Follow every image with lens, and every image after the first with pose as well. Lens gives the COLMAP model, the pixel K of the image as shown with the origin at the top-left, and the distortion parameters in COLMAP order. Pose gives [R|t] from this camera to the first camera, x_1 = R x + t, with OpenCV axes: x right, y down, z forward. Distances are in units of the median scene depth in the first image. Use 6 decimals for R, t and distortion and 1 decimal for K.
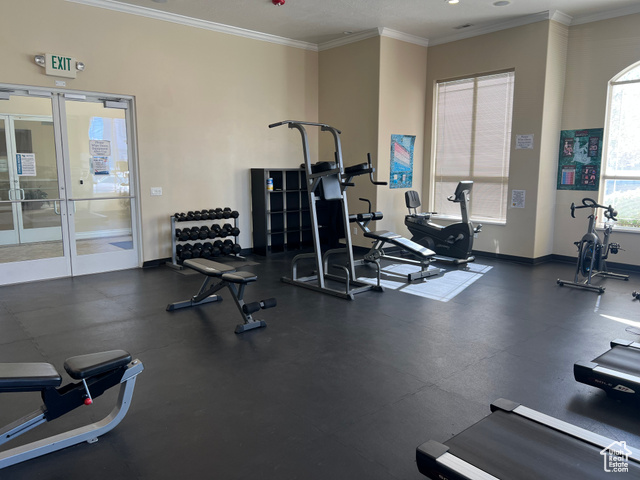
lens RADIAL K [[485.5, 0, 324.1], [0, 485.5, 238.4], [0, 0, 1]] dist [0.010371, 0.004652]
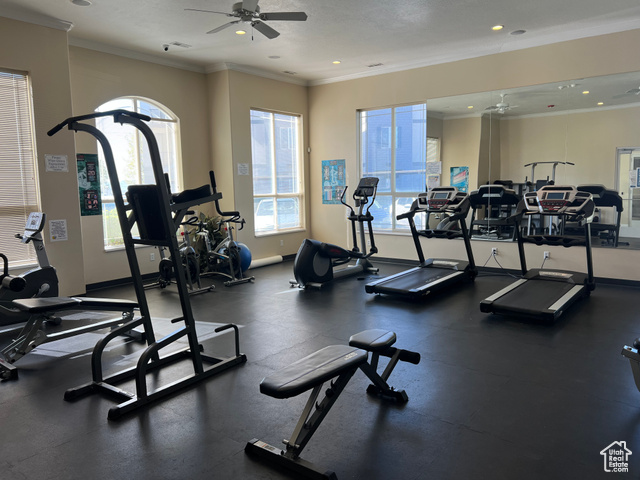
lens RADIAL K [[485.5, 0, 324.4], [0, 485.5, 240.7], [0, 0, 1]] dist [0.010371, 0.004652]
pose [[-0.203622, -0.107970, 0.973078, -0.540862], [0.155772, 0.977667, 0.141075, -0.114319], [-0.966578, 0.180305, -0.182256, 0.734160]]
